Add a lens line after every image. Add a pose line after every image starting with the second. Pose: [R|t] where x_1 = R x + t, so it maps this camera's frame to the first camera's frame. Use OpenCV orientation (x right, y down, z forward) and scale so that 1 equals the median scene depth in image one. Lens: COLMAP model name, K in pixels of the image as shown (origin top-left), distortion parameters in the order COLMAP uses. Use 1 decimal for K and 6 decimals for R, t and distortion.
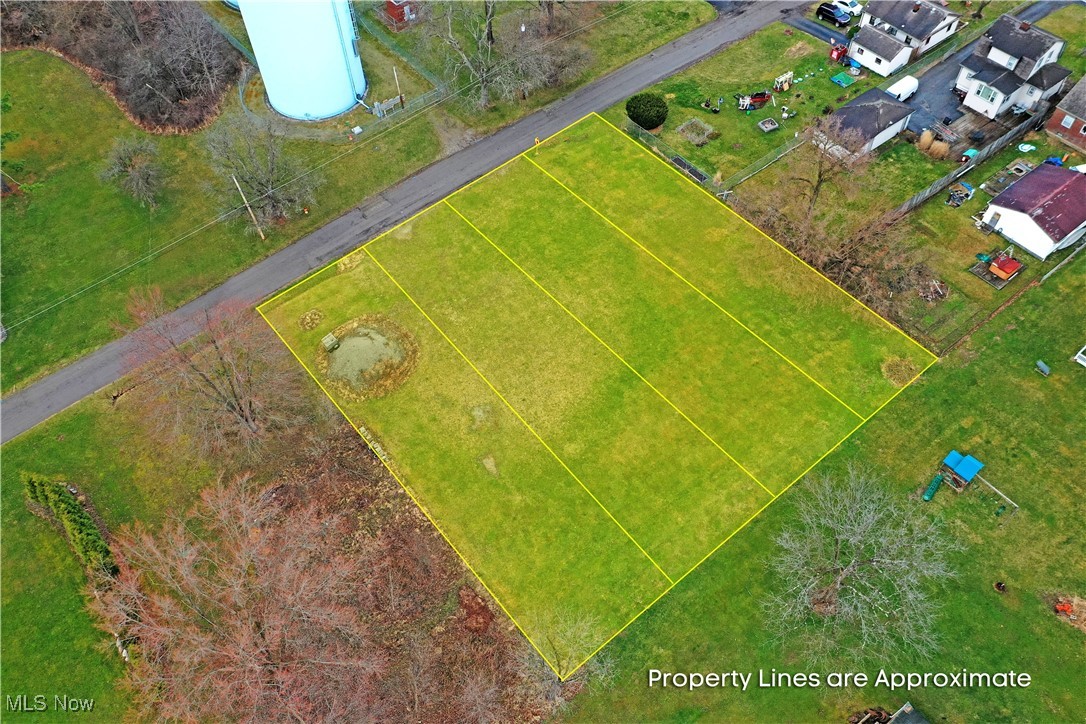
lens RADIAL K [[860.8, 0, 537.7], [0, 860.8, 364.0], [0, 0, 1]] dist [0.010176, 0.006780]
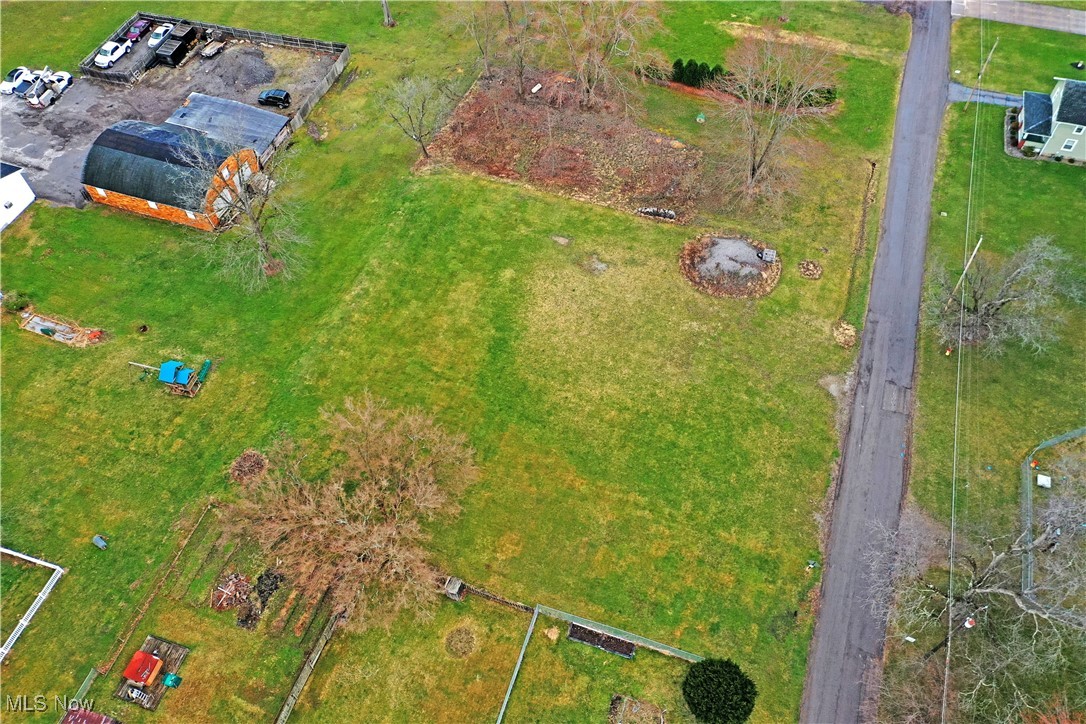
lens RADIAL K [[864.0, 0, 540.5], [0, 864.0, 359.7], [0, 0, 1]] dist [0.018810, -0.004611]
pose [[-0.834561, 0.471093, -0.285620, 0.310026], [-0.416676, -0.200591, 0.886648, -0.771663], [0.360401, 0.858973, 0.363699, 0.563821]]
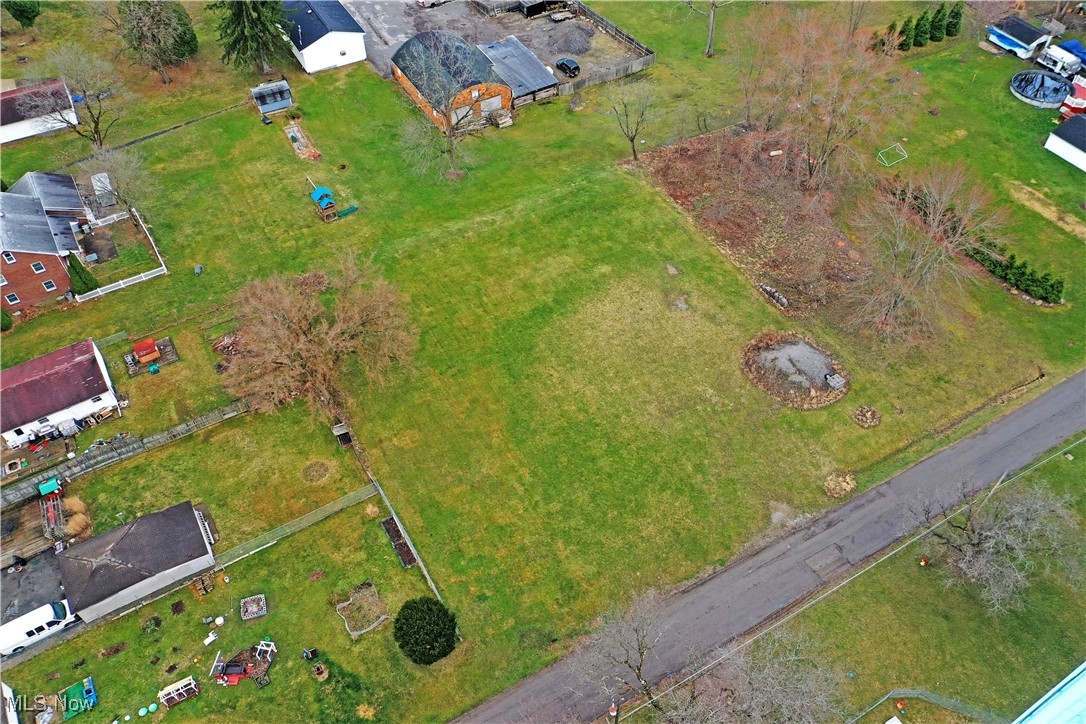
lens RADIAL K [[864.0, 0, 540.5], [0, 864.0, 359.7], [0, 0, 1]] dist [0.018810, -0.004611]
pose [[-0.990005, -0.074827, 0.119548, -0.021791], [0.133329, -0.220220, 0.966295, -0.909634], [-0.045978, 0.972576, 0.227995, 0.687101]]
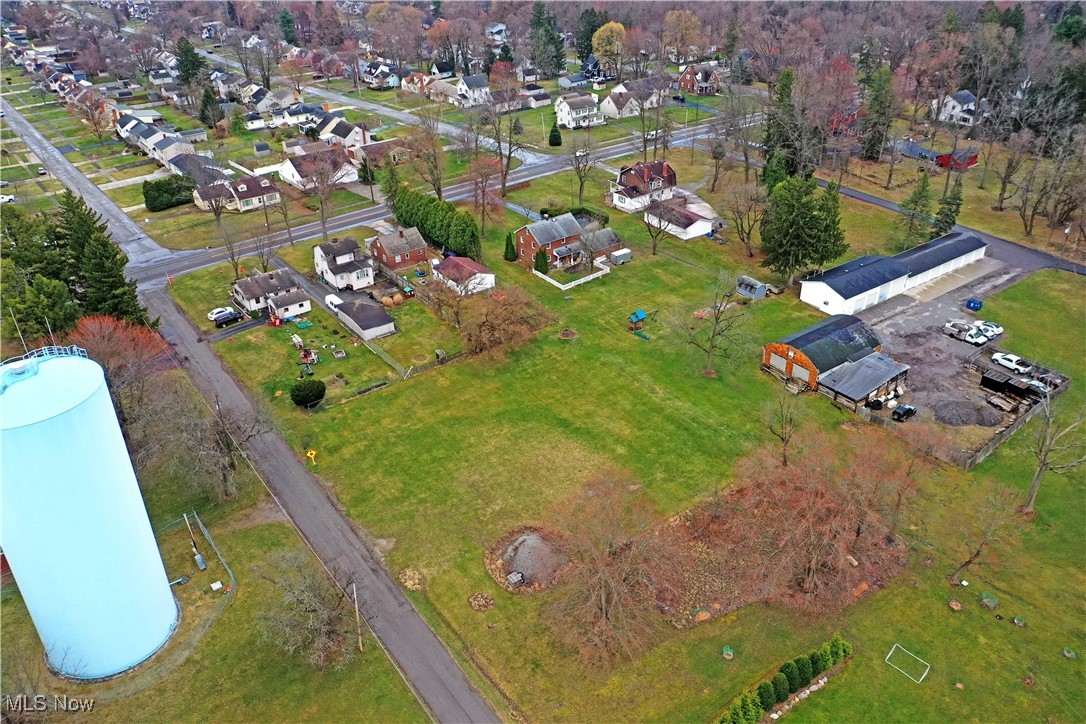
lens RADIAL K [[864.0, 0, 540.5], [0, 864.0, 359.7], [0, 0, 1]] dist [0.018810, -0.004611]
pose [[0.027504, -0.471959, 0.881191, -0.967764], [0.815844, 0.519975, 0.253030, -0.379470], [-0.577617, 0.711956, 0.399346, 0.305293]]
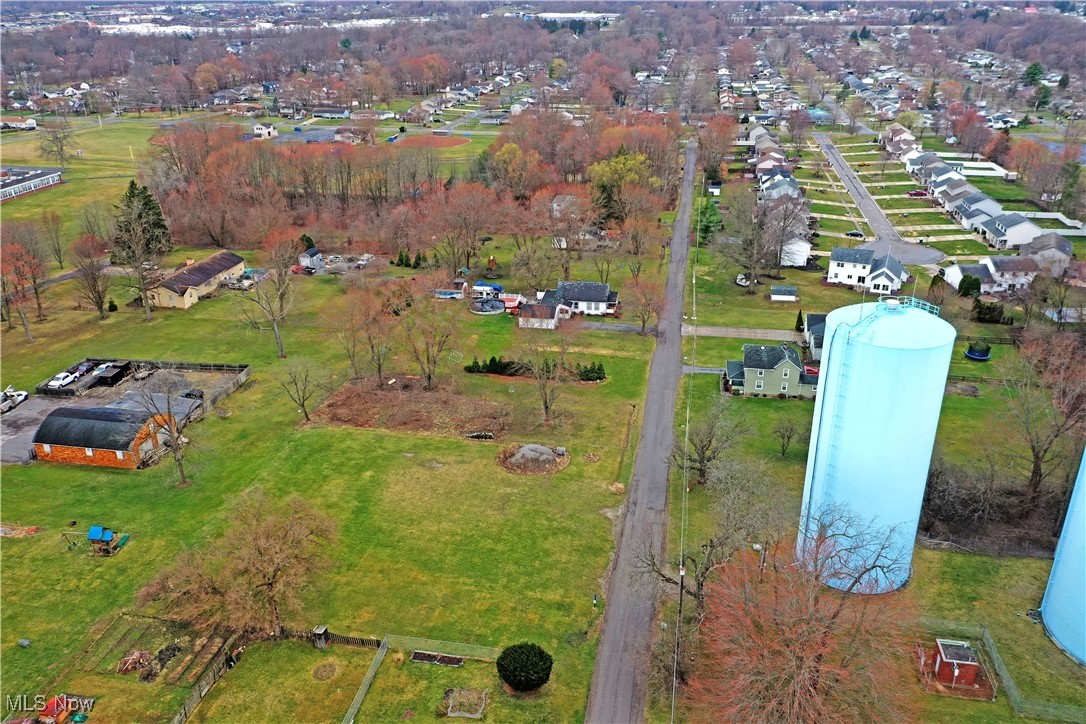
lens RADIAL K [[864.0, 0, 540.5], [0, 864.0, 359.7], [0, 0, 1]] dist [0.018810, -0.004611]
pose [[-0.745023, 0.299084, -0.596230, 0.534943], [-0.519363, 0.300802, 0.799863, -1.080149], [0.418573, 0.905576, -0.068771, 0.848770]]
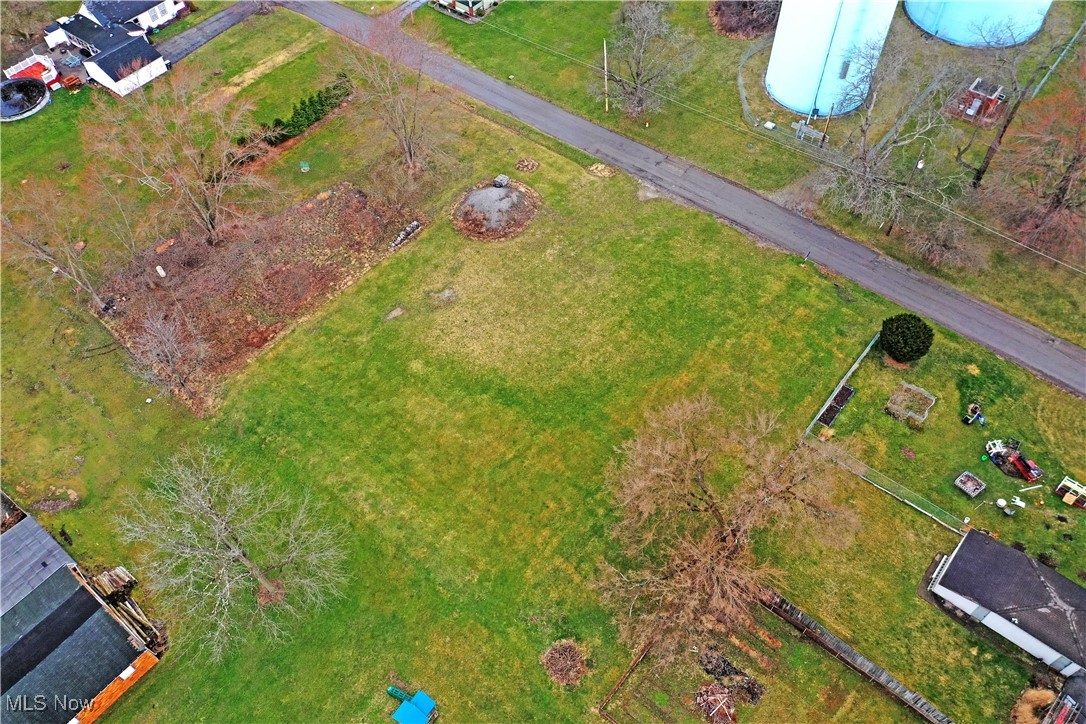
lens RADIAL K [[864.0, 0, 540.5], [0, 864.0, 359.7], [0, 0, 1]] dist [0.018810, -0.004611]
pose [[0.219823, 0.793369, -0.567665, 0.541922], [-0.772141, 0.497137, 0.395794, -0.357756], [0.596218, 0.351313, 0.721875, 0.259993]]
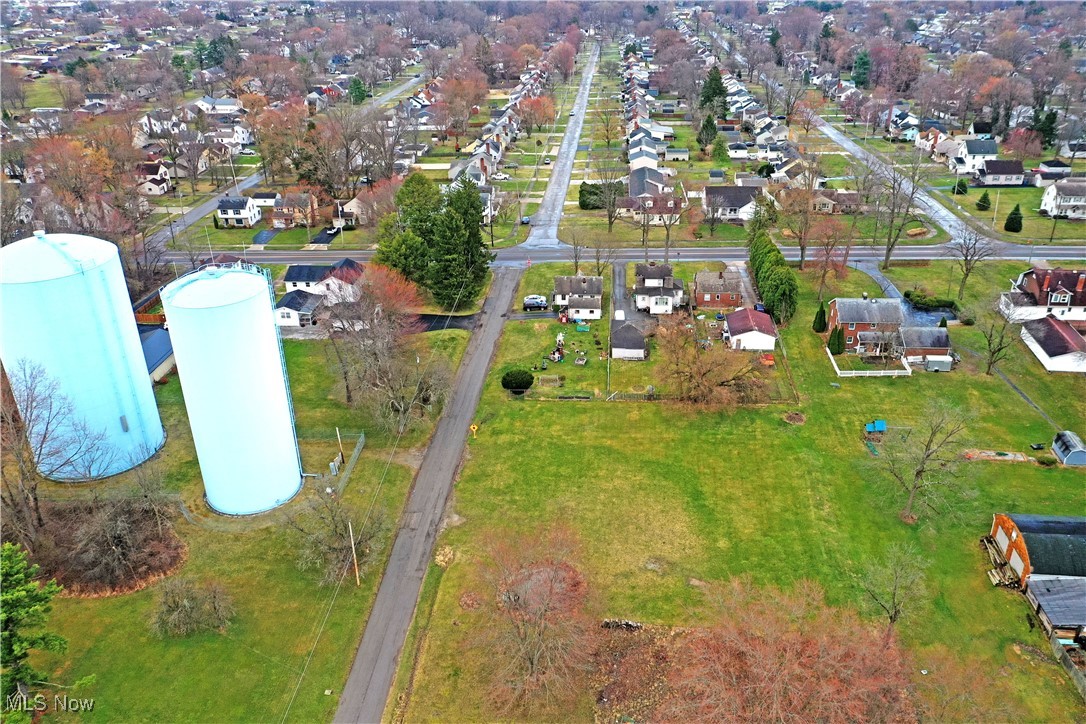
lens RADIAL K [[864.0, 0, 540.5], [0, 864.0, 359.7], [0, 0, 1]] dist [0.018810, -0.004611]
pose [[0.680187, -0.317109, 0.660899, -0.771754], [0.590361, 0.771421, -0.237452, 0.024218], [-0.434533, 0.551681, 0.711920, 0.003312]]
